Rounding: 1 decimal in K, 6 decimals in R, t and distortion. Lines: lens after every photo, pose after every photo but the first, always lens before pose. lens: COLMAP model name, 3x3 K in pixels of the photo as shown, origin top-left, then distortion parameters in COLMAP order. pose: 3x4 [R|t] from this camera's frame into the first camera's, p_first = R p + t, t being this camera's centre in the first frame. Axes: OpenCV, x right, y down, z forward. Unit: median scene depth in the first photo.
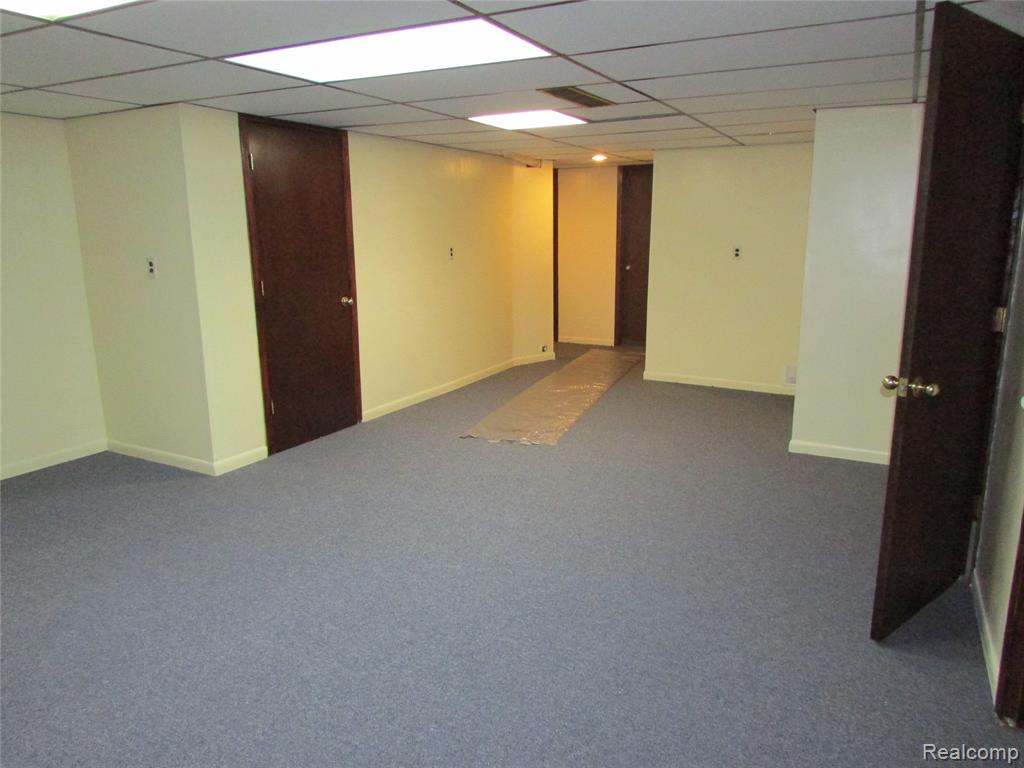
lens RADIAL K [[730.8, 0, 512.0], [0, 730.8, 384.0], [0, 0, 1]] dist [-0.016090, 0.002420]
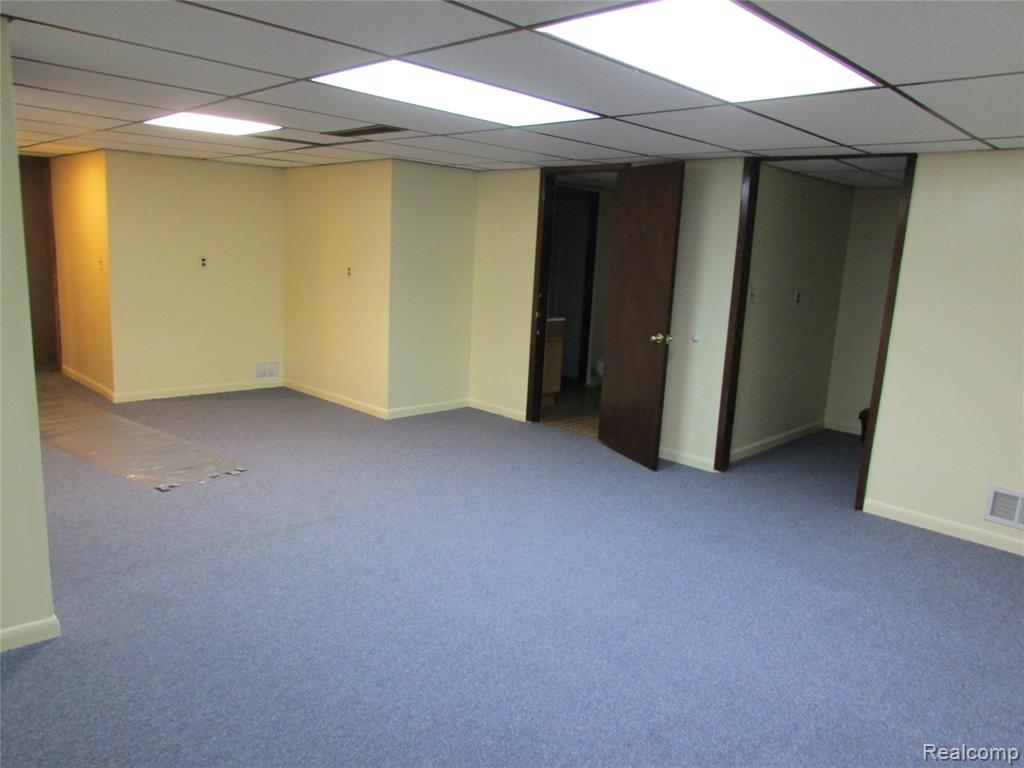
lens RADIAL K [[730.8, 0, 512.0], [0, 730.8, 384.0], [0, 0, 1]] dist [-0.016090, 0.002420]
pose [[0.285092, -0.158956, 0.945228, -0.771378], [0.151500, 0.981230, 0.119316, -0.090821], [-0.946452, 0.109186, 0.303822, 0.388842]]
